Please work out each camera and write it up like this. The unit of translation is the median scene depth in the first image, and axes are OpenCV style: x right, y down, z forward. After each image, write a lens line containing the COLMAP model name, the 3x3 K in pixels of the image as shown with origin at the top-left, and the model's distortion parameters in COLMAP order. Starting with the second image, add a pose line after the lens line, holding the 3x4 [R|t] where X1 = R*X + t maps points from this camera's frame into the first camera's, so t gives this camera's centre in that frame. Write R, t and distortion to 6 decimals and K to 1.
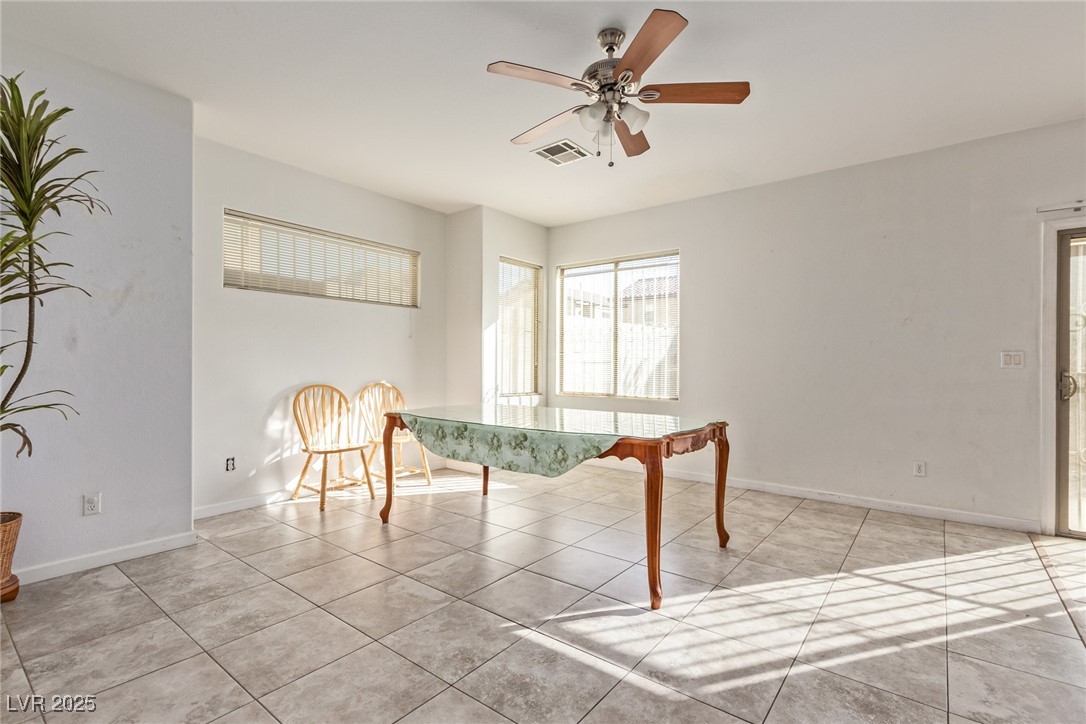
lens RADIAL K [[503.4, 0, 543.0], [0, 503.4, 362.0], [0, 0, 1]] dist [0.002172, -0.000274]
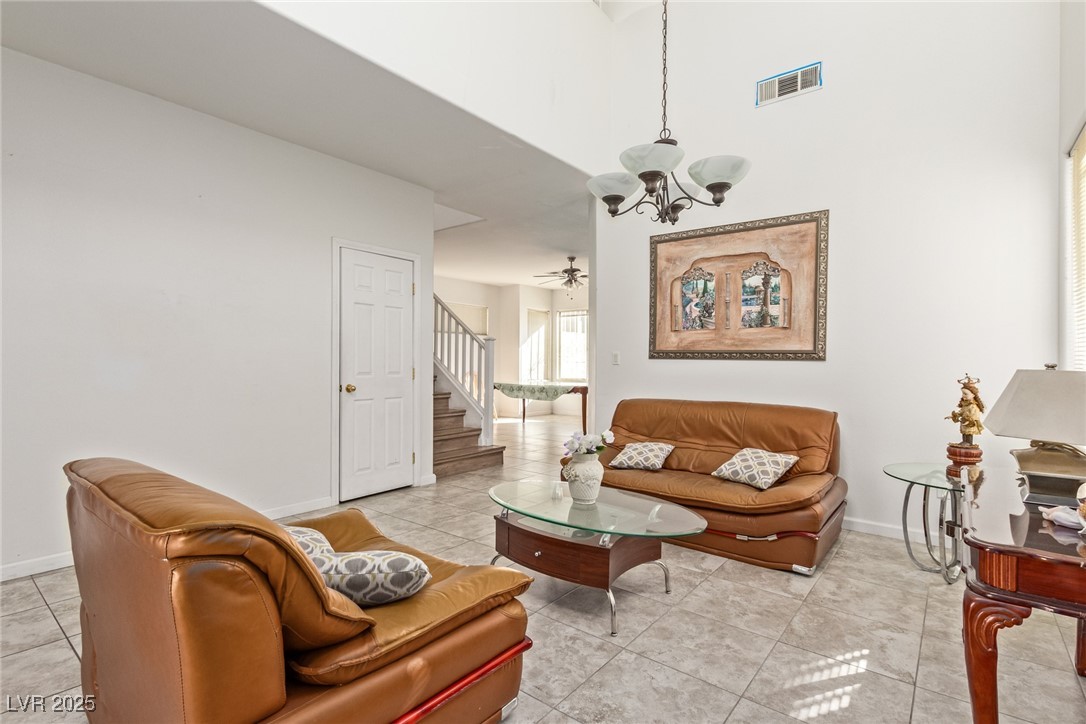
lens RADIAL K [[503.4, 0, 543.0], [0, 503.4, 362.0], [0, 0, 1]] dist [0.002172, -0.000274]
pose [[0.999926, -0.001312, -0.012087, -0.003568], [0.001339, 0.999997, 0.002219, -0.008894], [0.012084, -0.002235, 0.999924, -1.627752]]
